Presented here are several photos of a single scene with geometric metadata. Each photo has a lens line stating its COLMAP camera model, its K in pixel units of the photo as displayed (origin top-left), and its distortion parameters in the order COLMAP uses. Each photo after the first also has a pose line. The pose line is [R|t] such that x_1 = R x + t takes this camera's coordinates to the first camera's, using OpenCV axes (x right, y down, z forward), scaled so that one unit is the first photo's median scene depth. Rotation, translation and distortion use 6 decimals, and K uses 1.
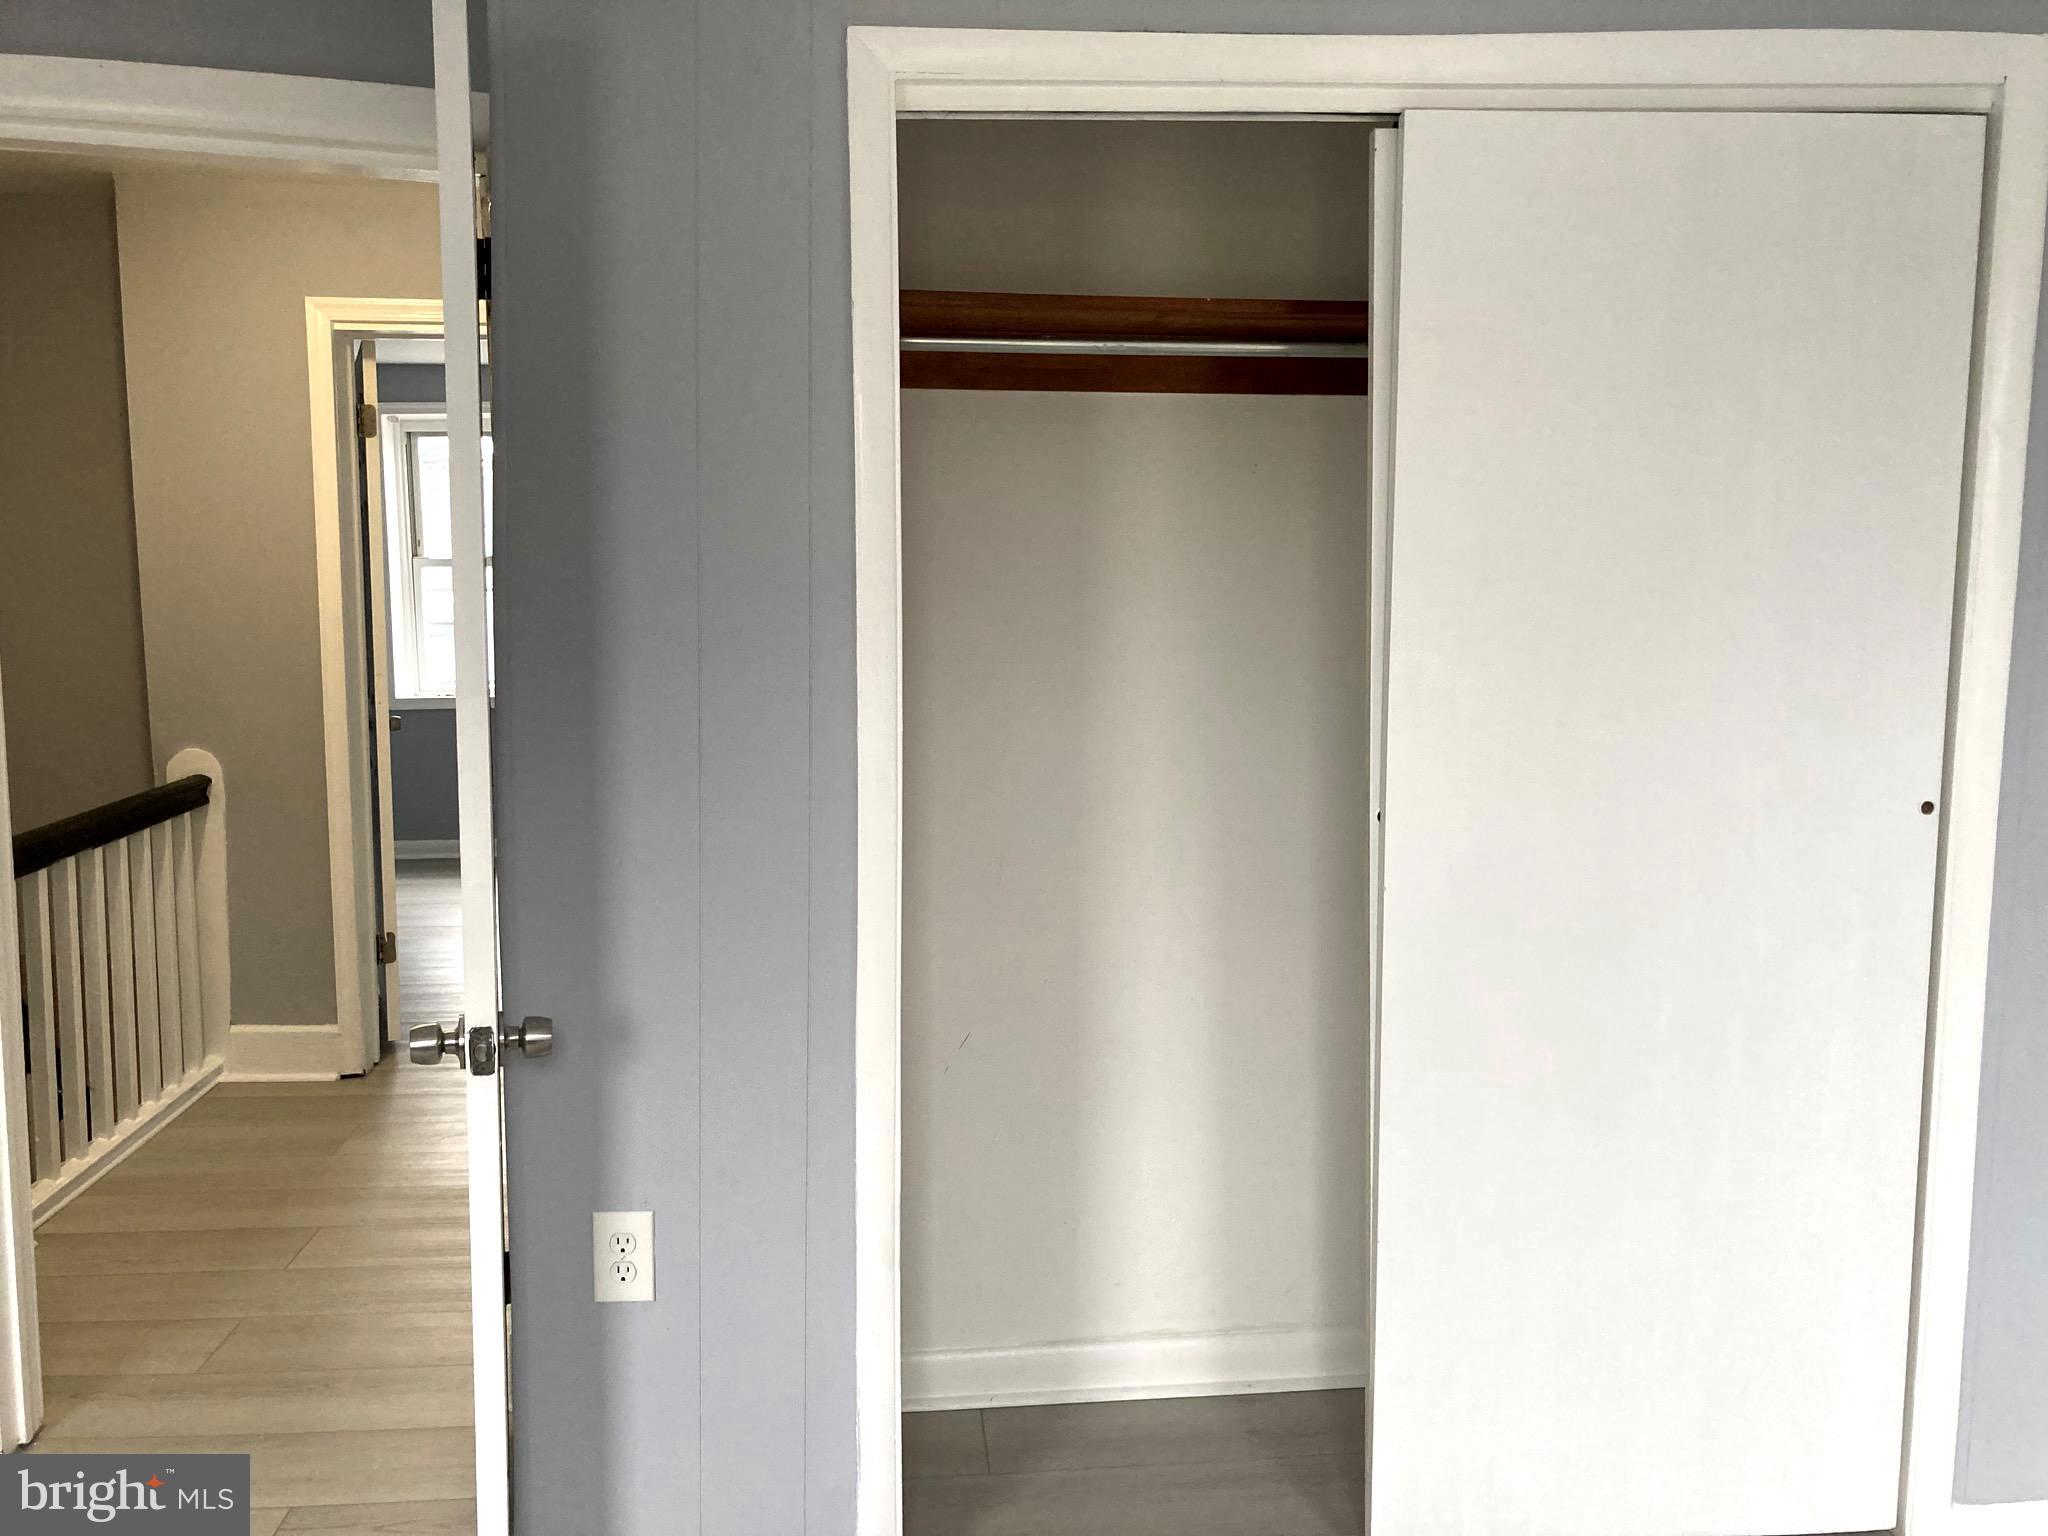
lens RADIAL K [[1665.5, 0, 1029.5], [0, 1665.5, 775.3], [0, 0, 1]] dist [0.038616, -0.046297]
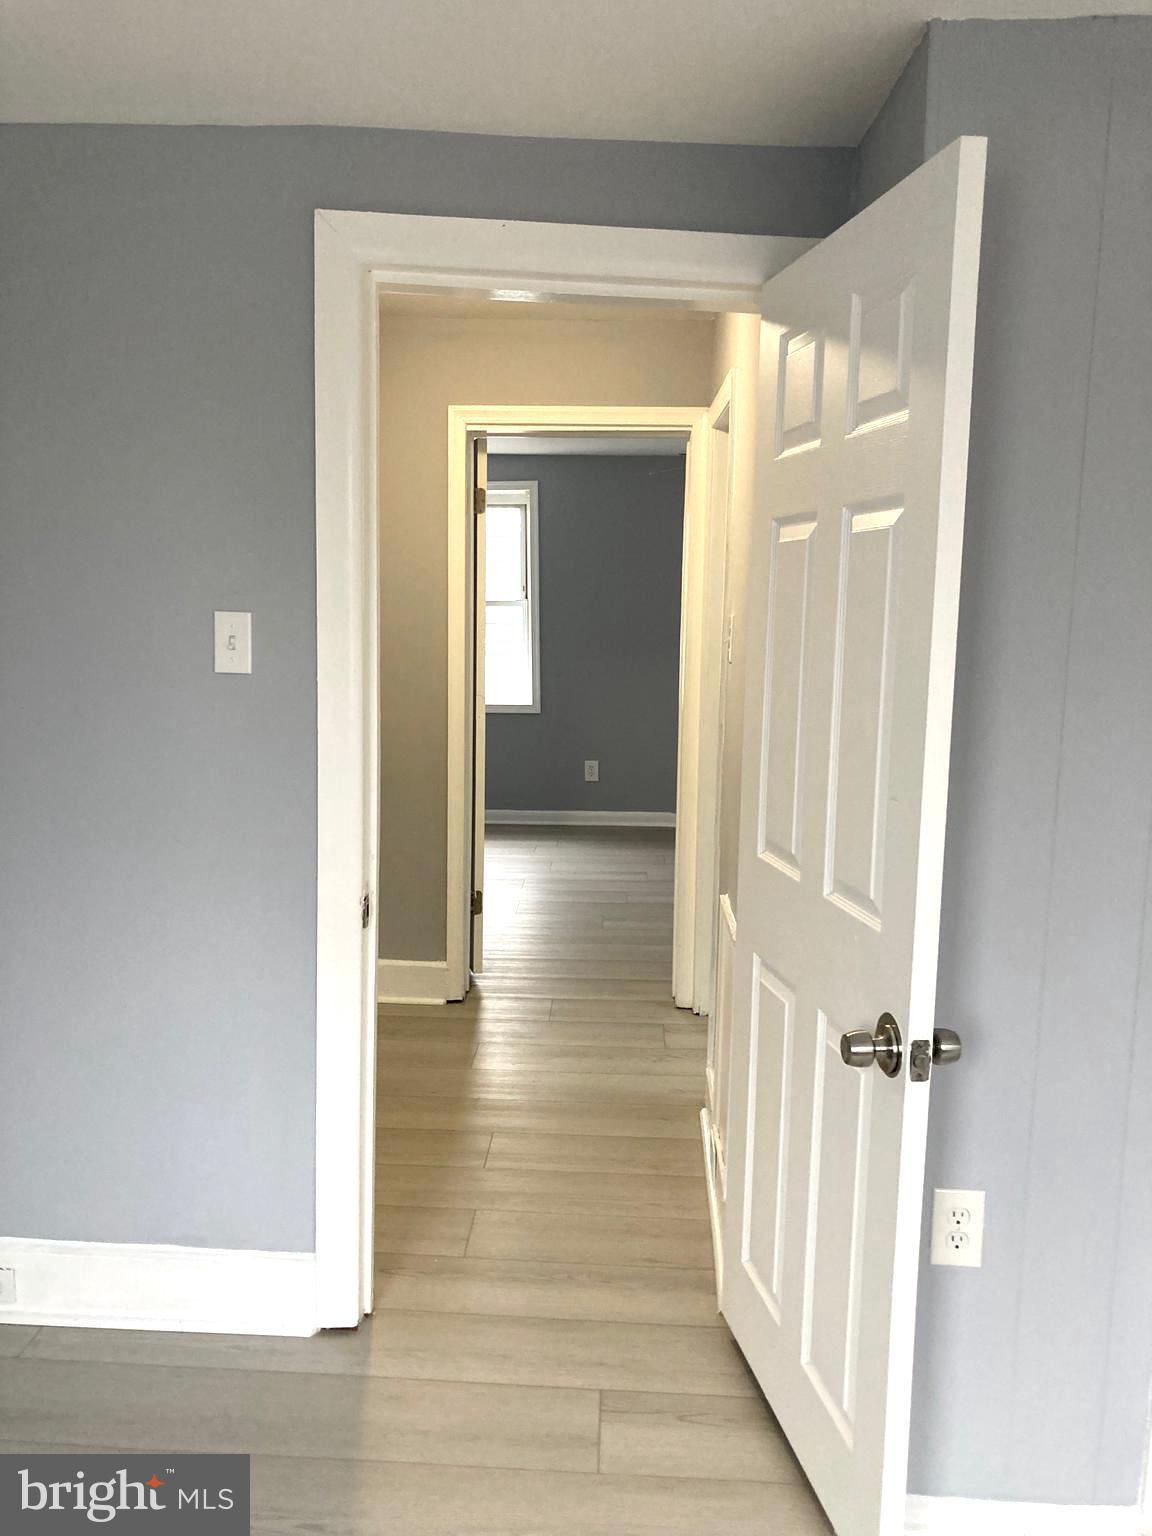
lens RADIAL K [[1249.1, 0, 563.7], [0, 1249.1, 762.4], [0, 0, 1]] dist [0.038616, -0.046297]
pose [[0.989367, 0.022263, -0.143724, -0.392398], [-0.021307, 0.999739, 0.008191, -0.036002], [0.143869, -0.005042, 0.989584, 0.098248]]
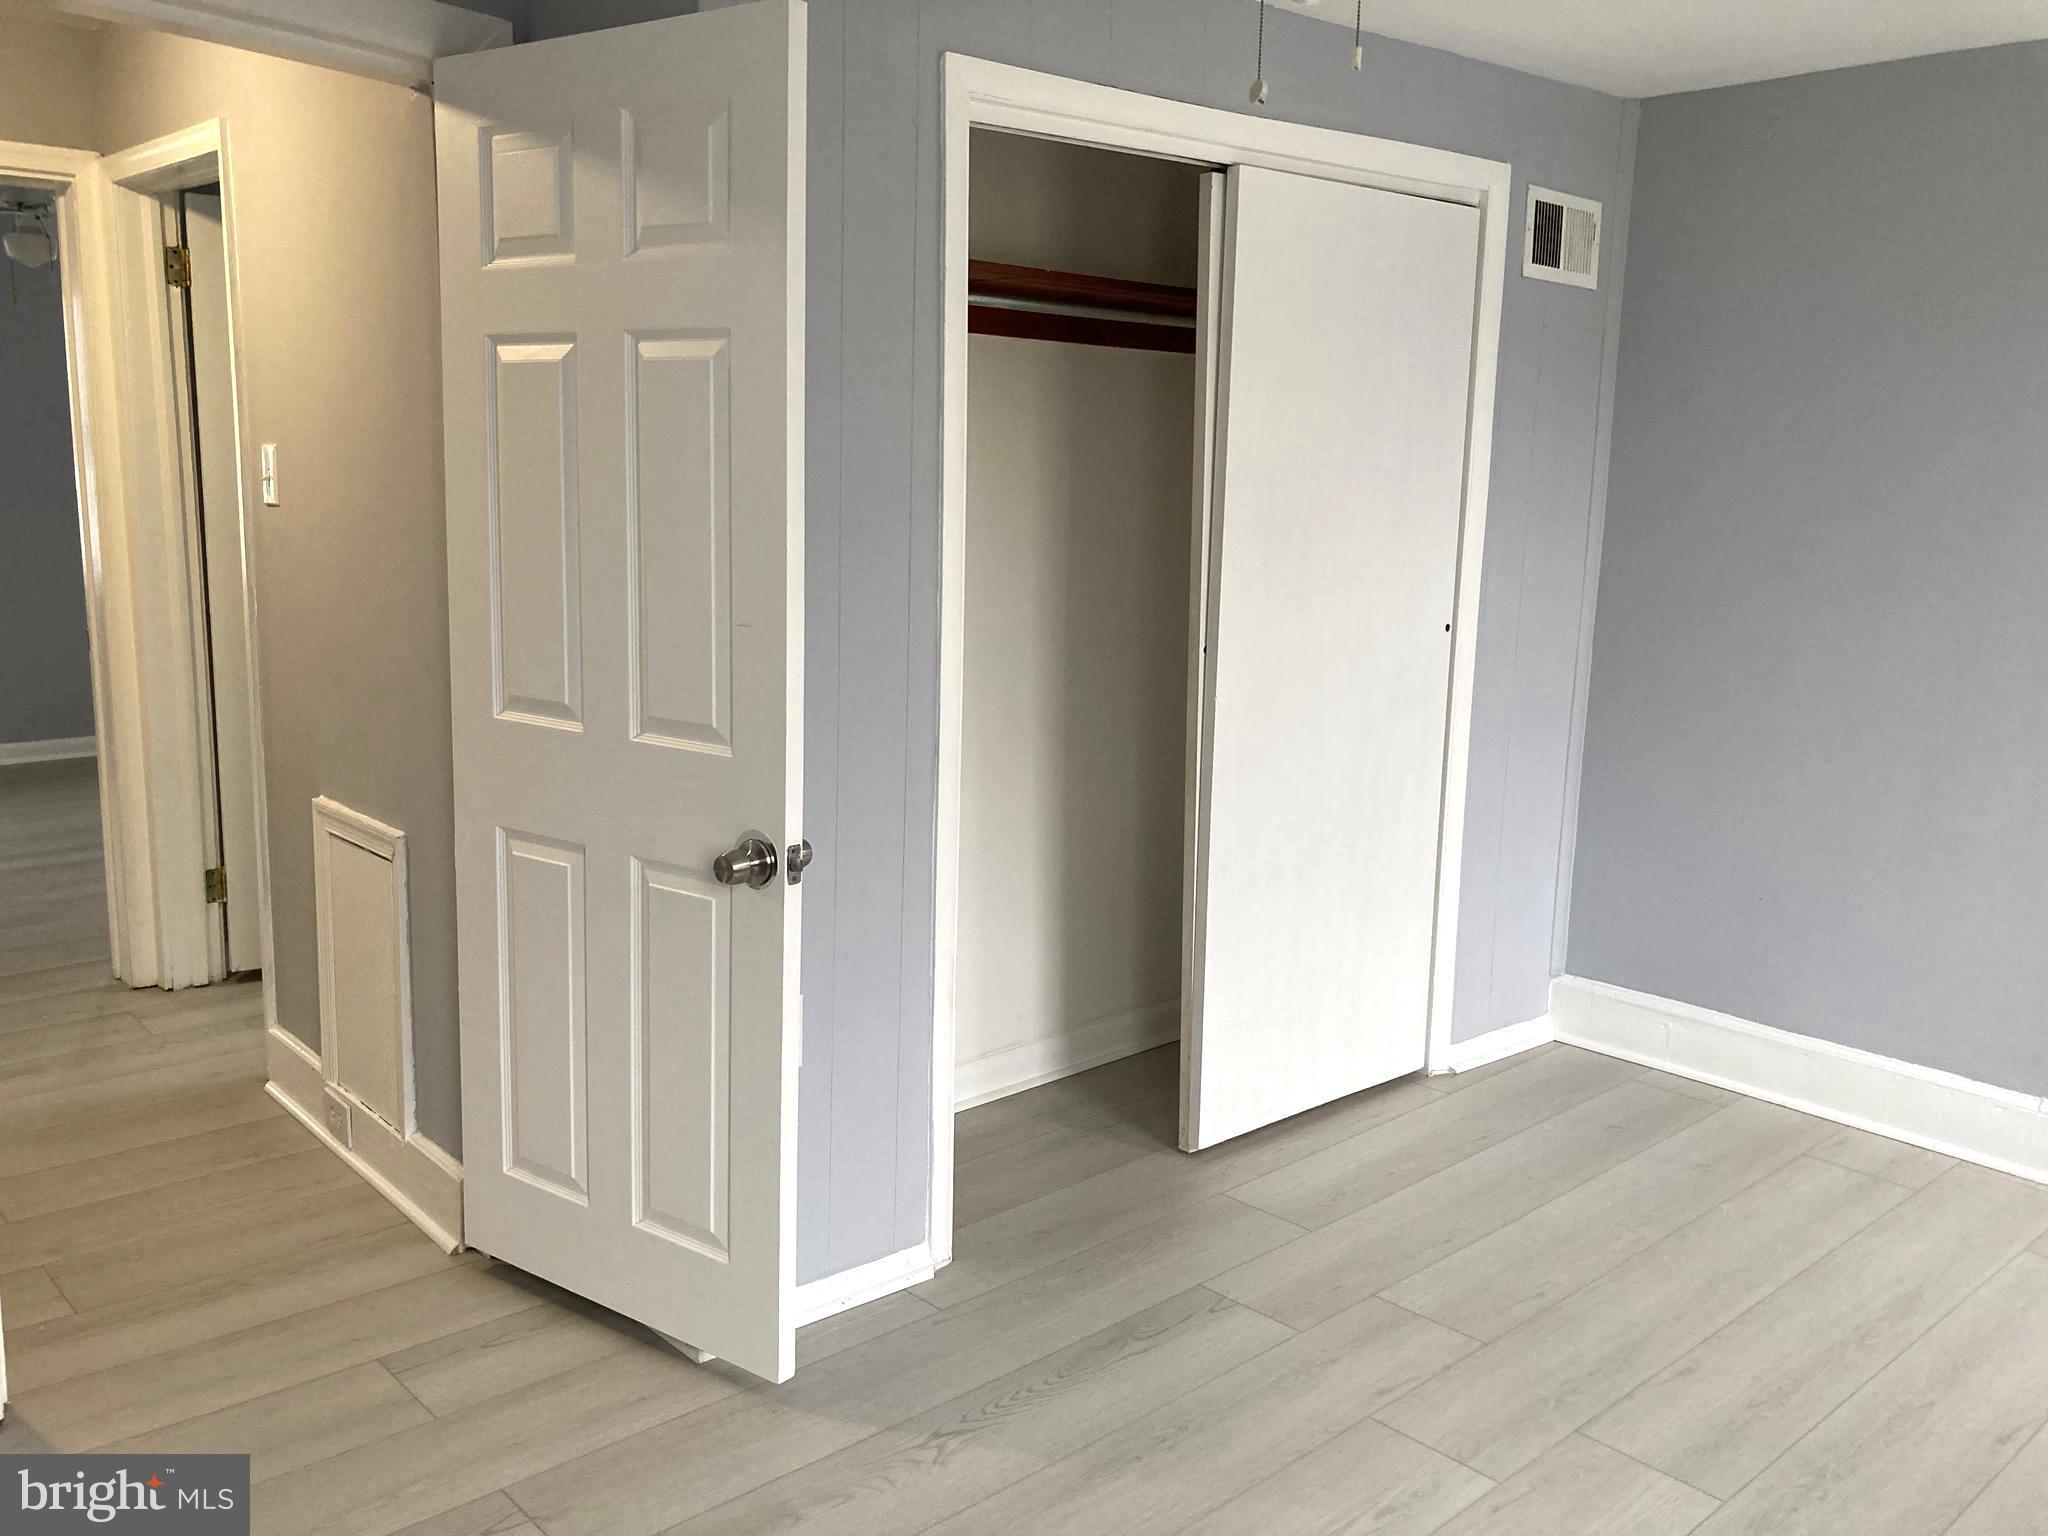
lens RADIAL K [[1665.5, 0, 1028.0], [0, 1665.5, 760.5], [0, 0, 1]] dist [0.038616, -0.046297]
pose [[0.797040, -0.087859, 0.597501, -0.800622], [0.049648, 0.995545, 0.080161, -0.002026], [-0.601882, -0.034227, 0.797851, -0.075354]]
